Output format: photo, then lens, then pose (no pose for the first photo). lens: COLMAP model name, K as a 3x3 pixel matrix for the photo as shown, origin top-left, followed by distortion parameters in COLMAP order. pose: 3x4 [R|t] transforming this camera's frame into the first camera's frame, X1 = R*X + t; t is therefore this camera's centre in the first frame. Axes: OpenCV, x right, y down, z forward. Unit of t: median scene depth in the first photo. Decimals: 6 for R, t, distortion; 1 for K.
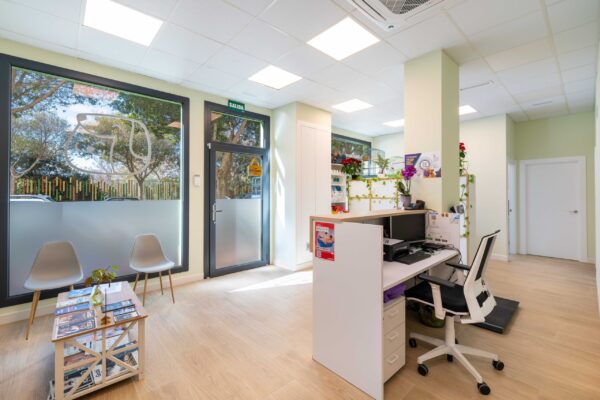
lens RADIAL K [[263.9, 0, 299.8], [0, 263.9, 192.5], [0, 0, 1]] dist [-0.000215, -0.000173]
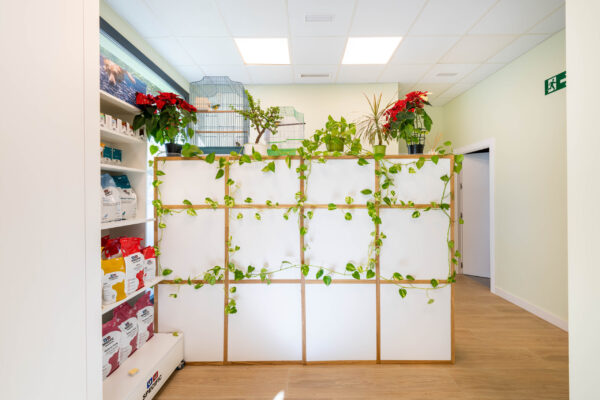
lens RADIAL K [[263.9, 0, 299.8], [0, 263.9, 192.5], [0, 0, 1]] dist [-0.000215, -0.000173]
pose [[0.683825, -0.000942, 0.729645, 0.067239], [0.004909, 0.999982, -0.003309, 0.002242], [-0.729629, 0.005845, 0.683818, 0.700724]]
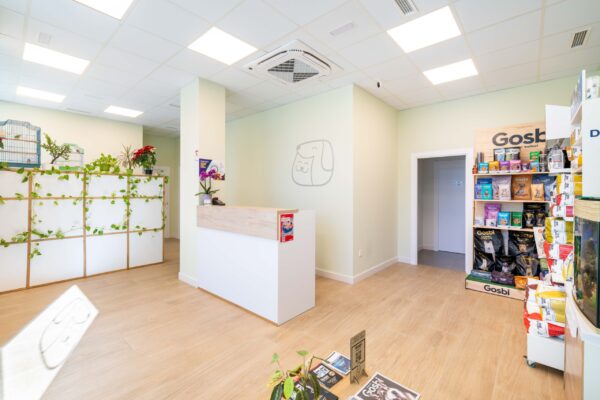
lens RADIAL K [[263.9, 0, 299.8], [0, 263.9, 192.5], [0, 0, 1]] dist [-0.000215, -0.000173]
pose [[-0.115028, -0.000606, 0.993362, -0.487435], [-0.006317, 0.999980, -0.000122, 0.001807], [-0.993342, -0.006289, -0.115030, 0.428182]]
